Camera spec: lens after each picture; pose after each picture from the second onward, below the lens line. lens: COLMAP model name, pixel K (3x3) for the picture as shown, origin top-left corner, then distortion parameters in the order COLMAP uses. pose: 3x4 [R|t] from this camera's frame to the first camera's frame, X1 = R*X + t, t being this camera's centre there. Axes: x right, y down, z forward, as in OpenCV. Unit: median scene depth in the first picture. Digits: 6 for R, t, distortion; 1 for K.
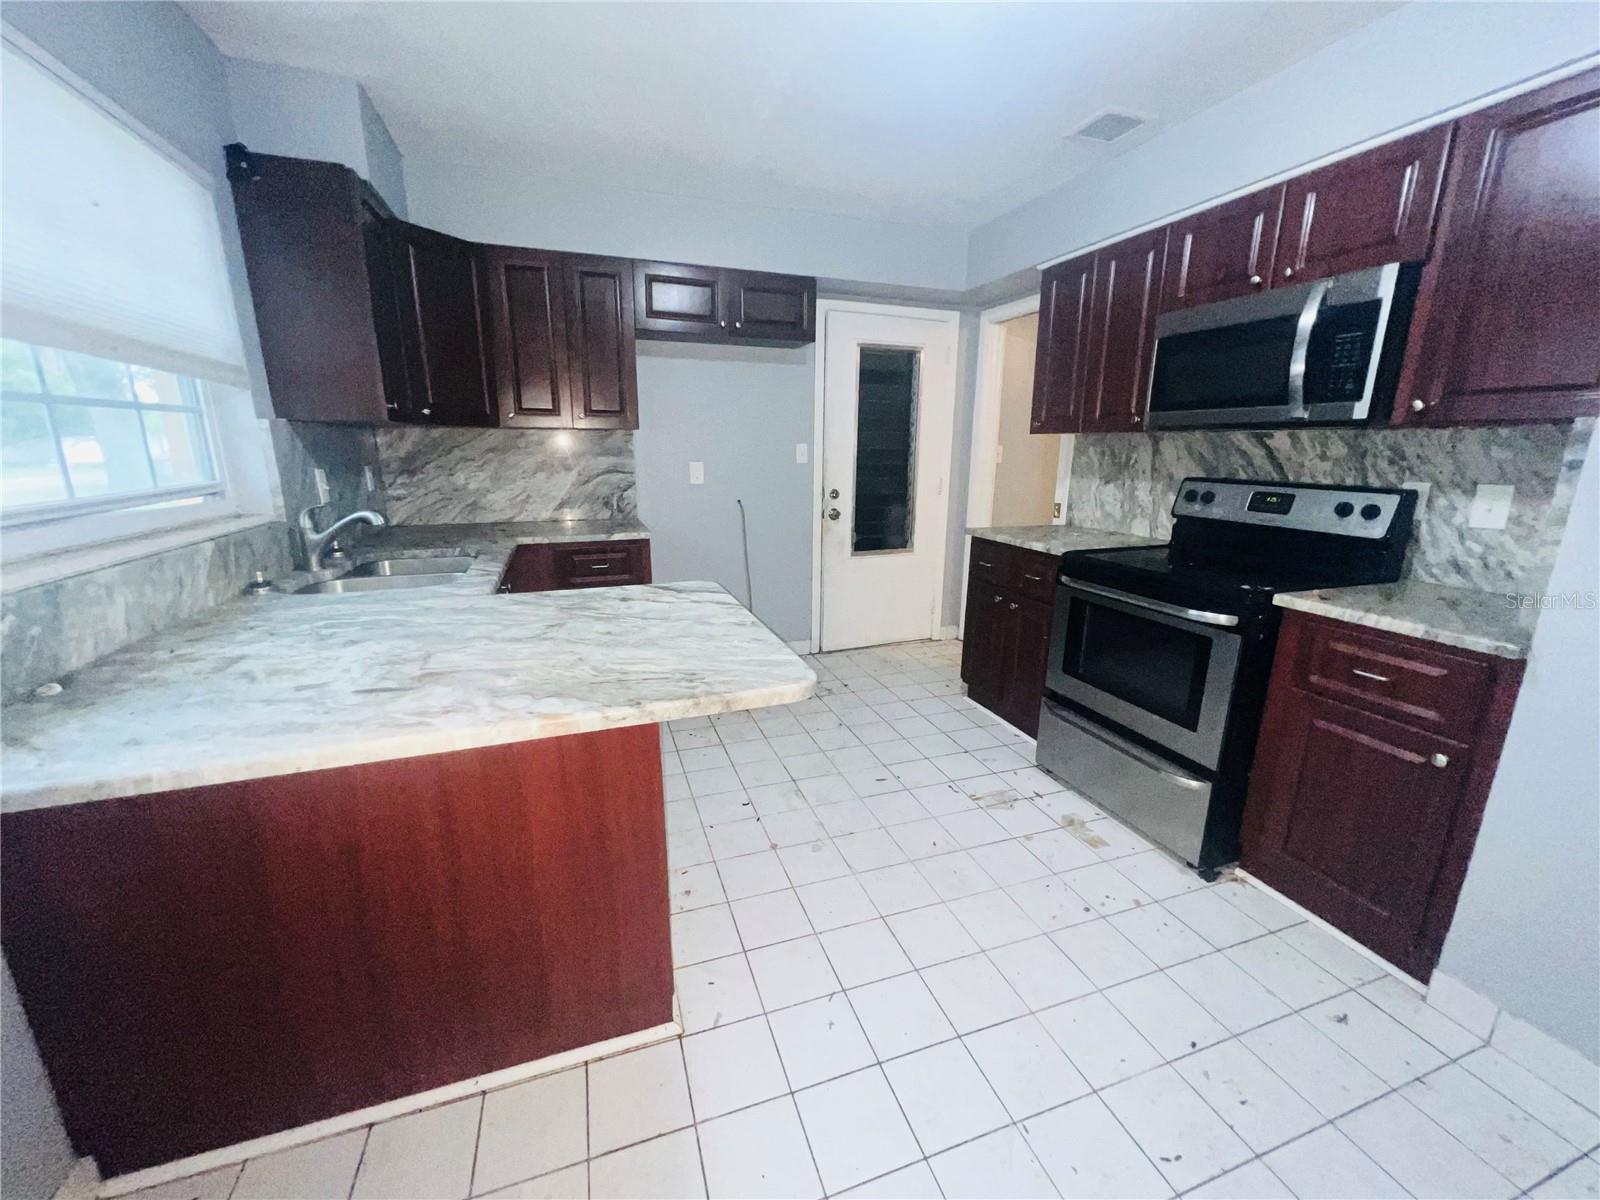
lens RADIAL K [[642.9, 0, 804.1], [0, 642.9, 603.4], [0, 0, 1]] dist [-0.000817, -0.000484]
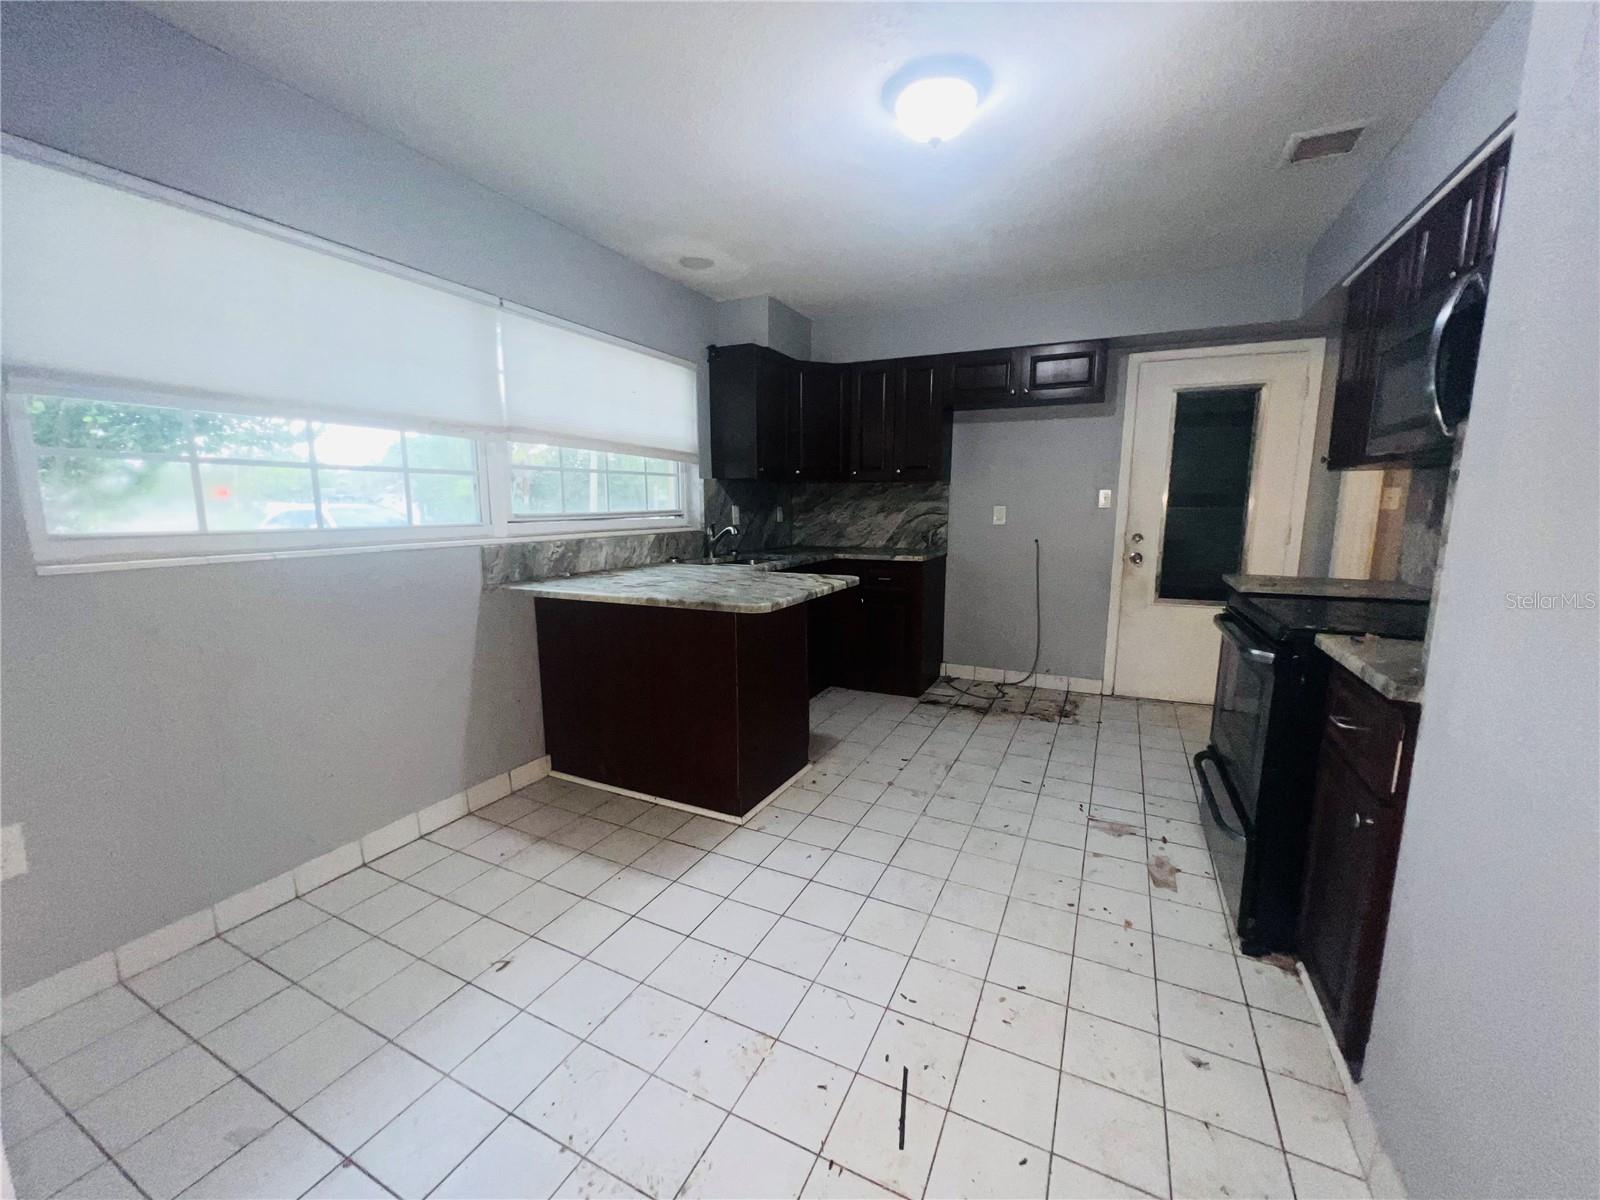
lens RADIAL K [[642.9, 0, 801.5], [0, 642.9, 603.7], [0, 0, 1]] dist [-0.000817, -0.000484]
pose [[0.702012, 0.105115, -0.704365, 0.662399], [-0.166610, 0.985841, -0.018932, 0.062565], [0.692402, 0.130645, 0.709586, -0.106622]]
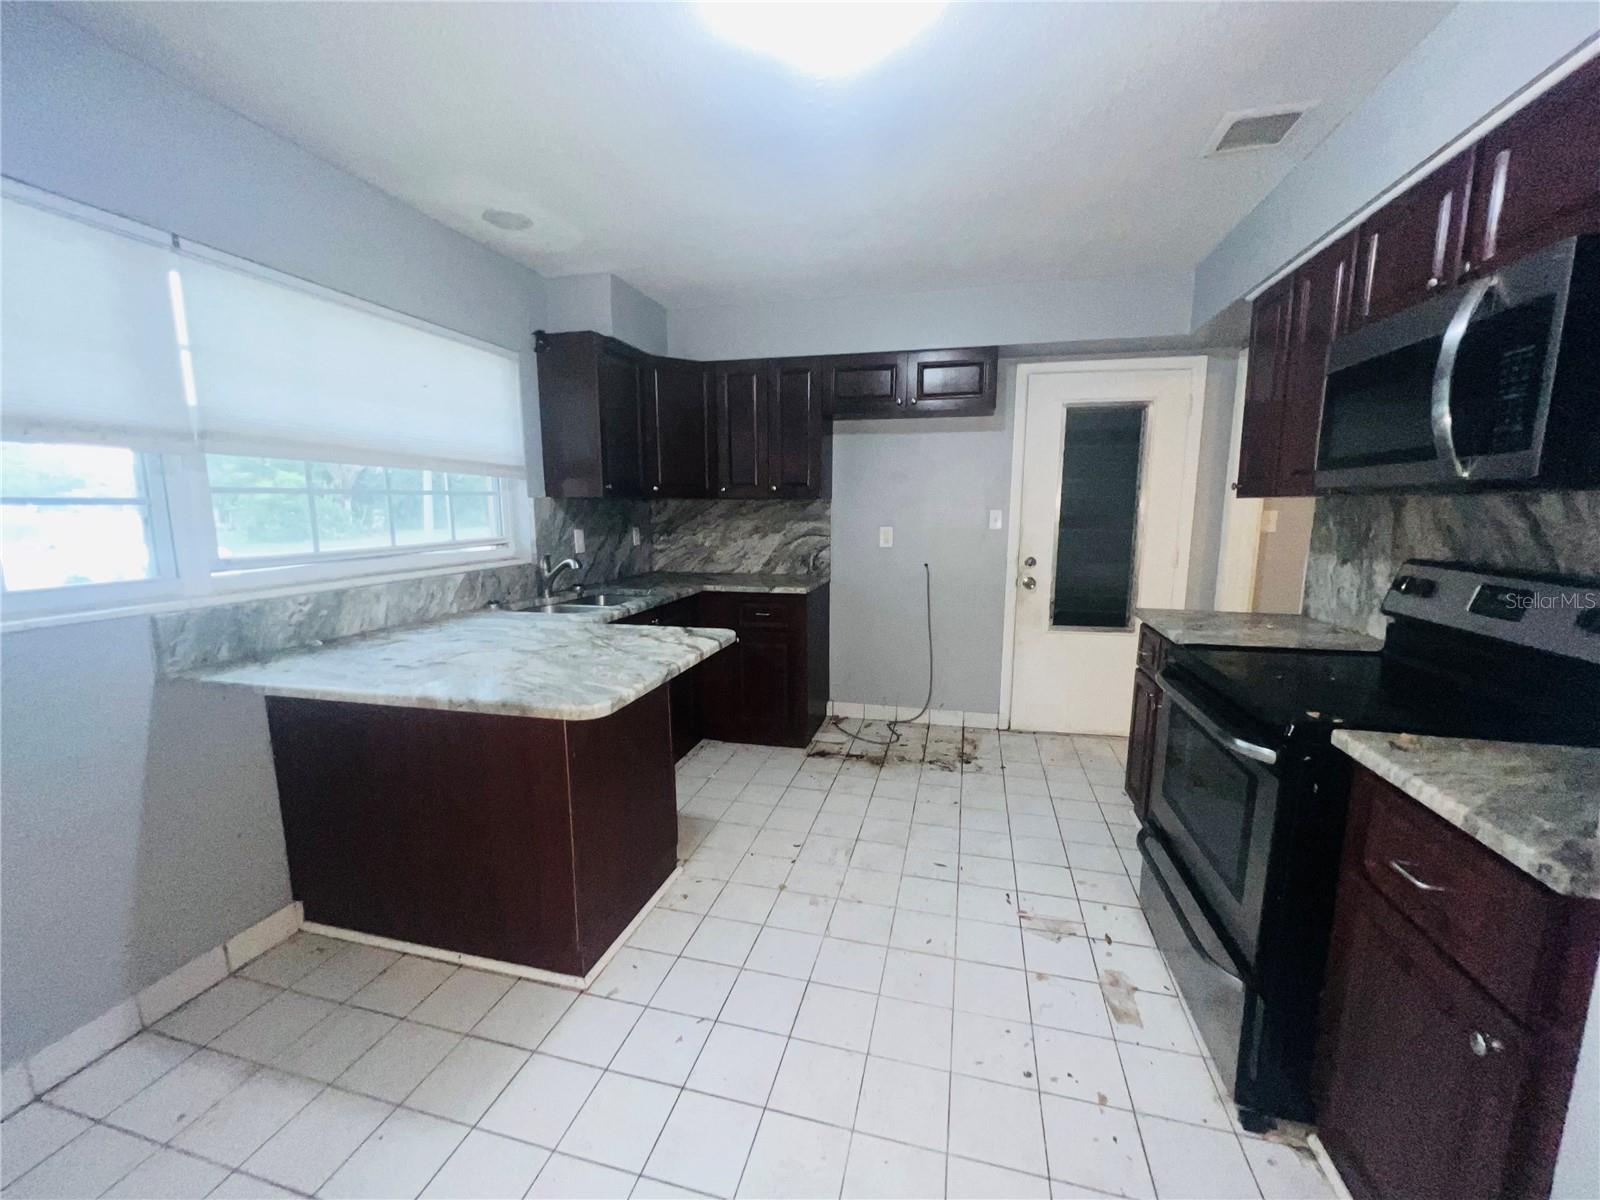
lens RADIAL K [[642.9, 0, 802.0], [0, 642.9, 603.0], [0, 0, 1]] dist [-0.000817, -0.000484]
pose [[0.831429, 0.077317, -0.550226, 0.484951], [-0.127717, 0.990349, -0.053827, -0.030173], [0.540754, 0.115026, 0.833279, 0.075366]]
